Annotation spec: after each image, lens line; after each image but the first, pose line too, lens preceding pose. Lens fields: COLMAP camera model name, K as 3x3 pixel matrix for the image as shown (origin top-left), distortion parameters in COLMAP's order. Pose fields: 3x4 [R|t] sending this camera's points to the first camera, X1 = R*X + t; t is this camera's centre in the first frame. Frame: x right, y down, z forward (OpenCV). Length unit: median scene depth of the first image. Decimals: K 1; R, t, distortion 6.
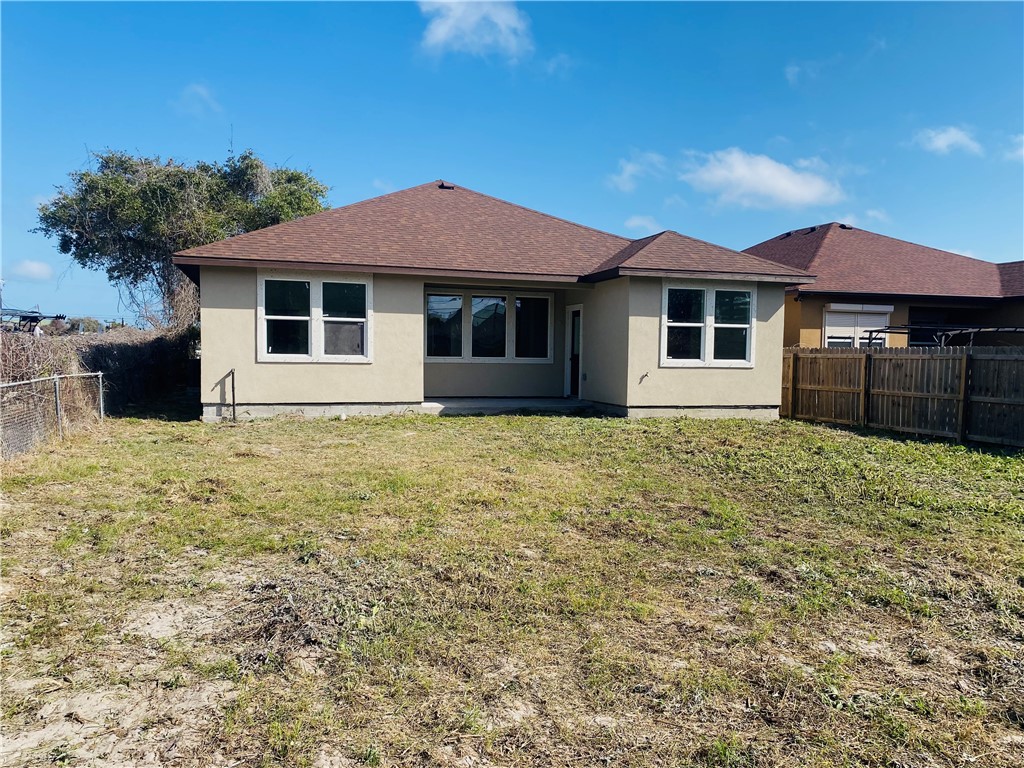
lens RADIAL K [[801.6, 0, 506.1], [0, 801.6, 392.3], [0, 0, 1]] dist [0.065832, -0.073342]
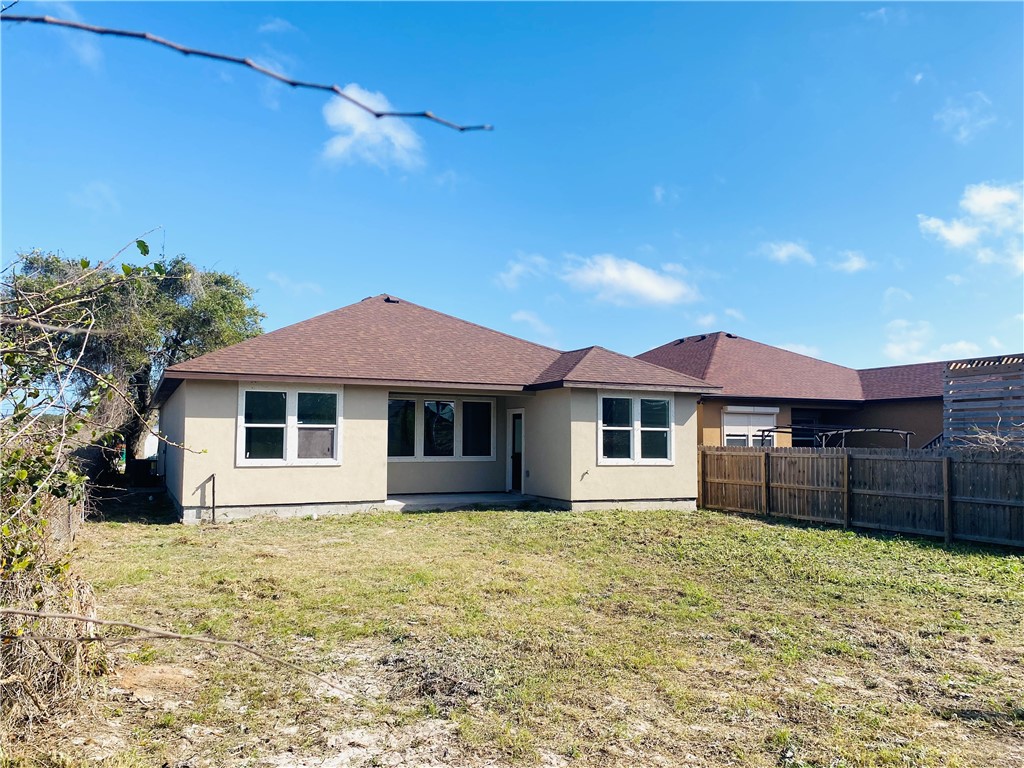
lens RADIAL K [[801.6, 0, 506.1], [0, 801.6, 392.3], [0, 0, 1]] dist [0.065832, -0.073342]
pose [[0.990005, 0.000949, 0.141026, -0.103329], [0.014065, 0.994327, -0.105431, -0.017585], [-0.140327, 0.106361, 0.984376, -0.123455]]
